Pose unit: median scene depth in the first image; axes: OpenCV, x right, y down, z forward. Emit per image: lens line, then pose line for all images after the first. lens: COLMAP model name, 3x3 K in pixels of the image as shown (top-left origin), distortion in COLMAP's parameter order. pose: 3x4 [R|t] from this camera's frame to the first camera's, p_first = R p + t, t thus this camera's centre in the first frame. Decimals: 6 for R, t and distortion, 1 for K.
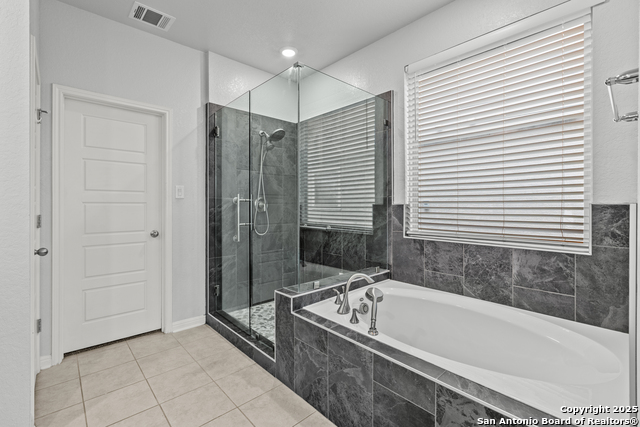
lens RADIAL K [[286.5, 0, 316.7], [0, 286.5, 206.8], [0, 0, 1]] dist [-0.000586, 0.000029]
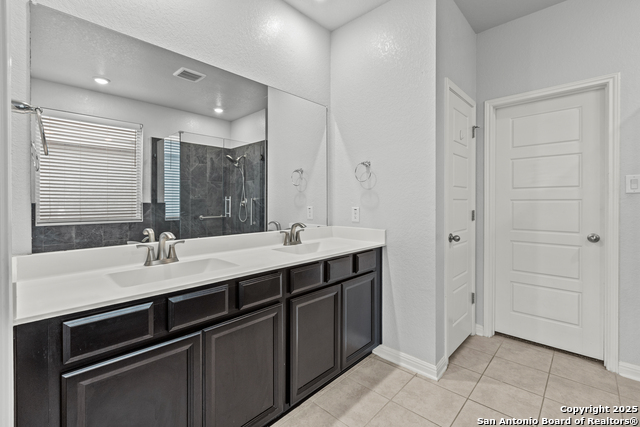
lens RADIAL K [[286.5, 0, 315.9], [0, 286.5, 205.1], [0, 0, 1]] dist [-0.000586, 0.000029]
pose [[0.065633, 0.006881, -0.997820, 0.191560], [-0.004734, 0.999967, 0.006584, 0.000107], [0.997833, 0.004291, 0.065664, 0.178186]]
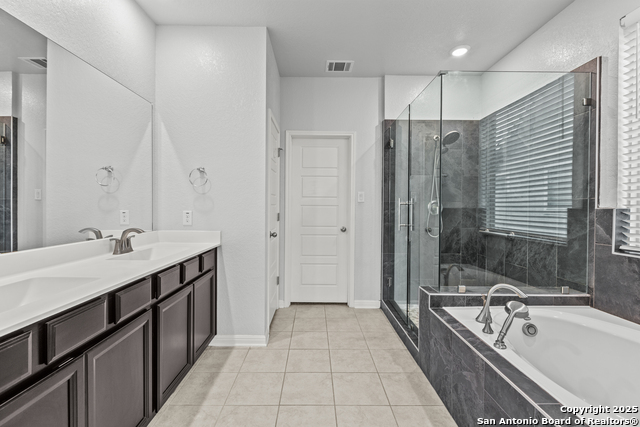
lens RADIAL K [[286.5, 0, 318.4], [0, 286.5, 212.4], [0, 0, 1]] dist [-0.000586, 0.000029]
pose [[0.745897, 0.018453, -0.665805, 0.229502], [-0.011224, 0.999822, 0.015136, -0.001756], [0.665967, -0.003817, 0.745972, -0.055281]]
